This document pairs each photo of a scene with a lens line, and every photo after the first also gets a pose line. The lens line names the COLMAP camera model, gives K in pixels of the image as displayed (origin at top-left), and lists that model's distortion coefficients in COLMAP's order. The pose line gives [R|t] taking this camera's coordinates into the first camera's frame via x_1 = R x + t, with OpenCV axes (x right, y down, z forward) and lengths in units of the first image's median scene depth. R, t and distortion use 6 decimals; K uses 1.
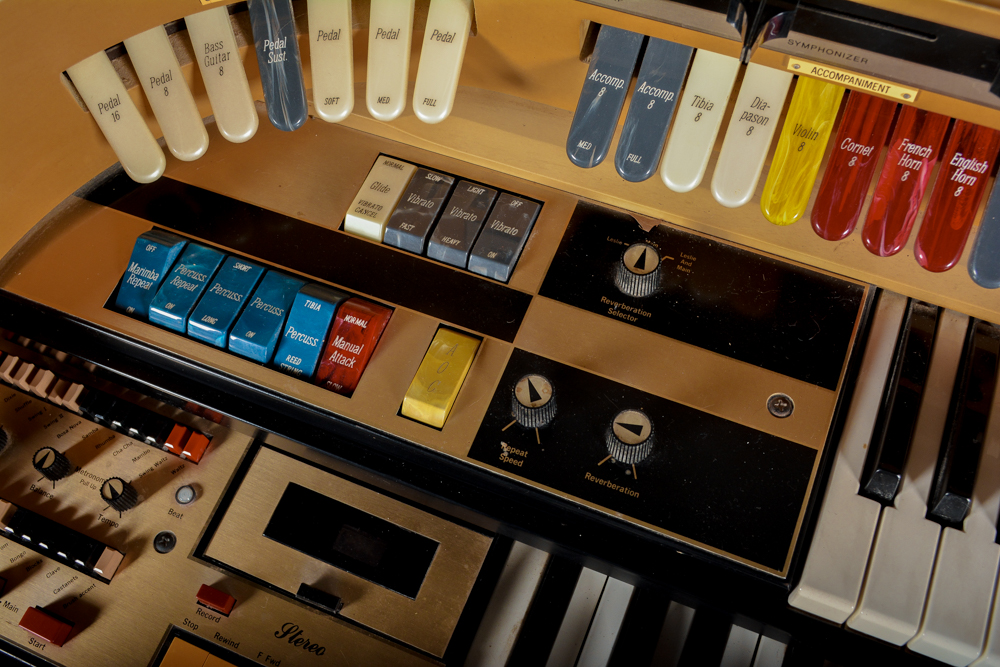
lens RADIAL K [[1032.1, 0, 492.8], [0, 1032.1, 339.3], [0, 0, 1]] dist [-0.059059, 0.000000]
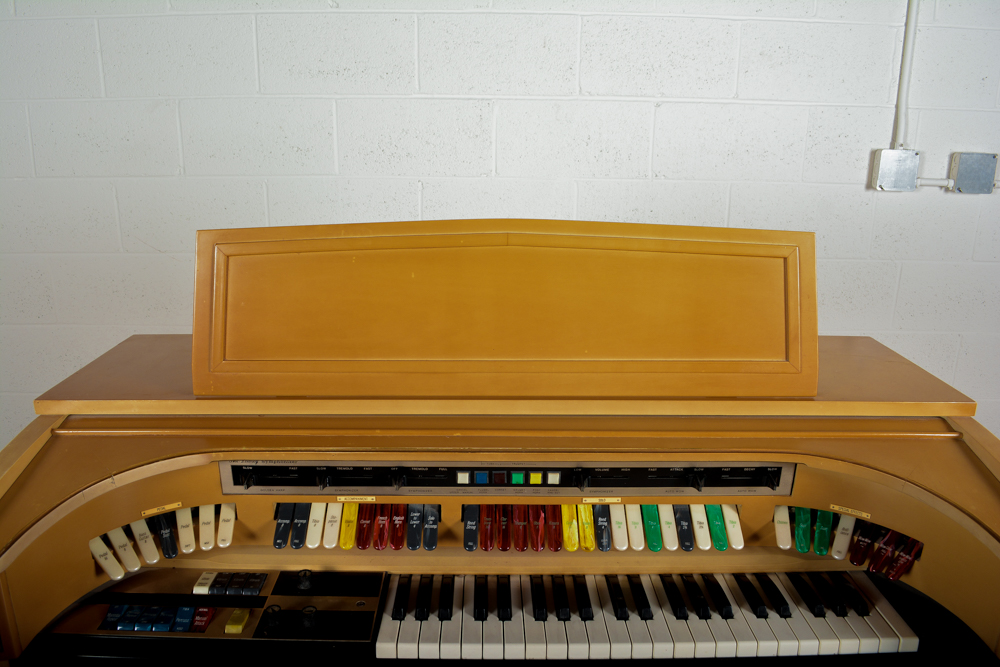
lens RADIAL K [[779.6, 0, 490.3], [0, 779.6, 345.7], [0, 0, 1]] dist [-0.087621, 0.015913]
pose [[0.920315, -0.046184, 0.388441, -0.192425], [0.316365, 0.671915, -0.669659, 1.136076], [-0.230072, 0.739187, 0.632985, -0.990268]]
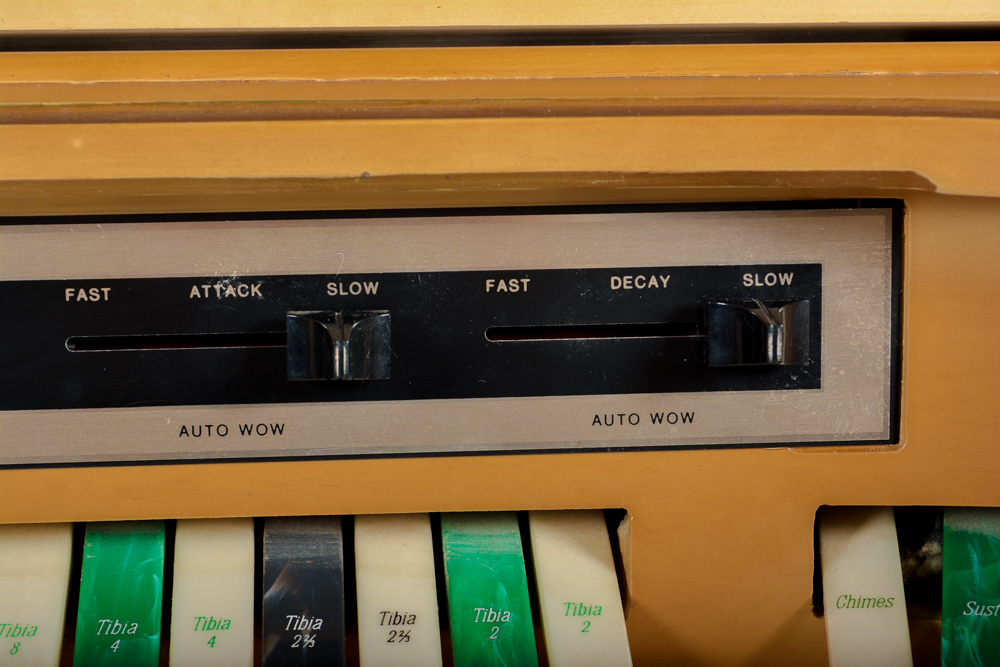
lens RADIAL K [[2230.4, 0, 482.6], [0, 2230.4, 347.6], [0, 0, 1]] dist [0.044155, 0.000000]
pose [[0.889034, 0.008268, 0.457766, 0.763818], [0.390293, 0.509011, -0.767189, 0.992909], [-0.239351, 0.860720, 0.449301, 0.061794]]
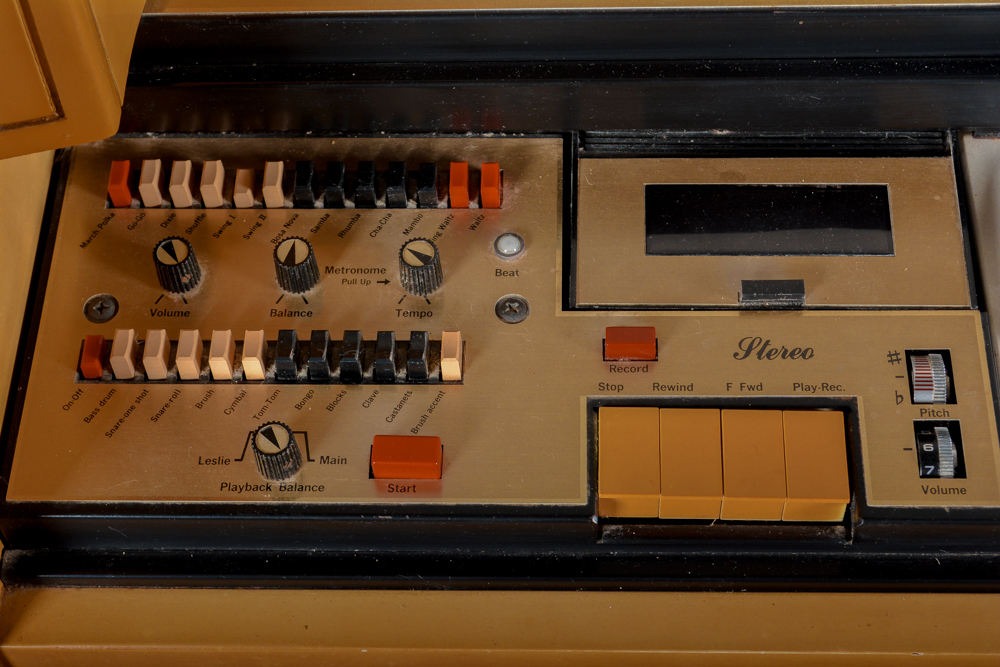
lens RADIAL K [[1800.7, 0, 493.9], [0, 1800.7, 328.7], [0, 0, 1]] dist [0.019449, 0.000000]
pose [[0.933054, -0.288266, 0.215202, -0.658581], [0.313690, 0.944813, -0.094481, 0.354854], [-0.176090, 0.155662, 0.971988, -0.163371]]
